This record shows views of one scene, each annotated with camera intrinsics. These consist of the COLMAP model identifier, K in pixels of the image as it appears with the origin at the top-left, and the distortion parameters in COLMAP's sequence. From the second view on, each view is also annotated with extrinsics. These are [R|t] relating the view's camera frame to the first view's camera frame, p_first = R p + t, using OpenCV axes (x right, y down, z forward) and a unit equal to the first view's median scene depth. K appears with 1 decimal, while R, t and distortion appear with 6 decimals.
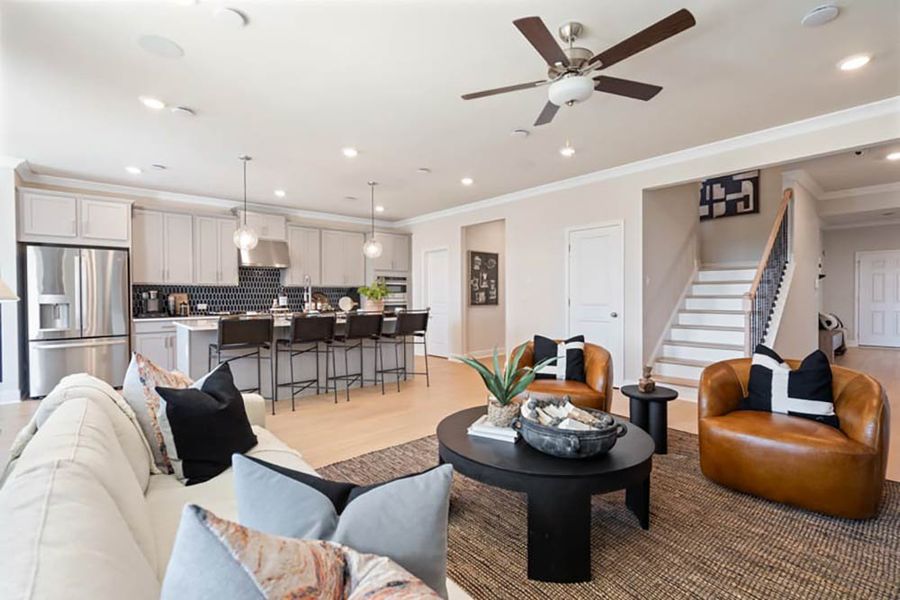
lens RADIAL K [[406.7, 0, 447.3], [0, 406.7, 298.1], [0, 0, 1]] dist [0.002536, 0.000447]
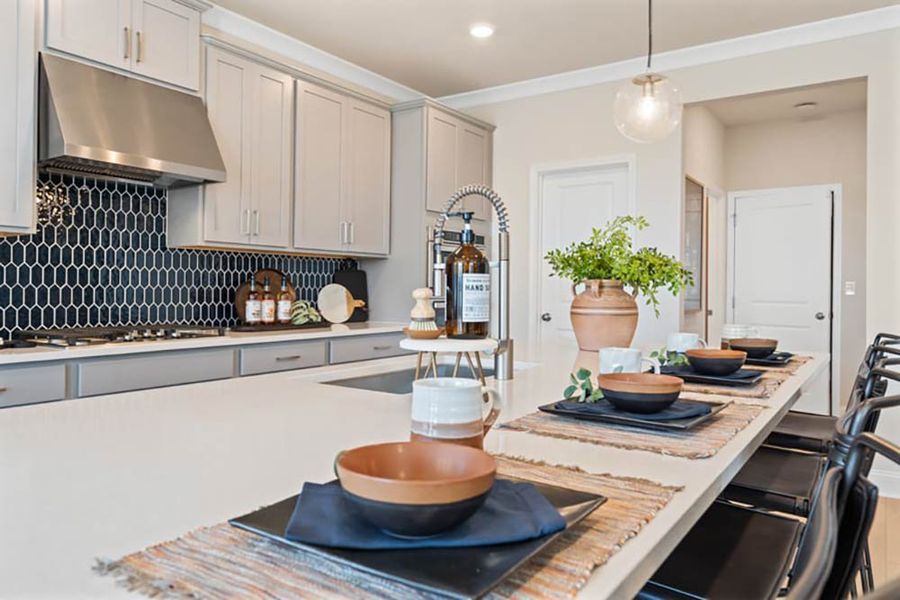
lens RADIAL K [[616.4, 0, 450.0], [0, 616.4, 300.0], [0, 0, 1]] dist [-0.000144, 0.000474]
pose [[0.964793, 0.010038, 0.262820, -0.294915], [-0.012872, 0.999876, 0.009064, 0.004882], [-0.262697, -0.012128, 0.964802, 0.451064]]
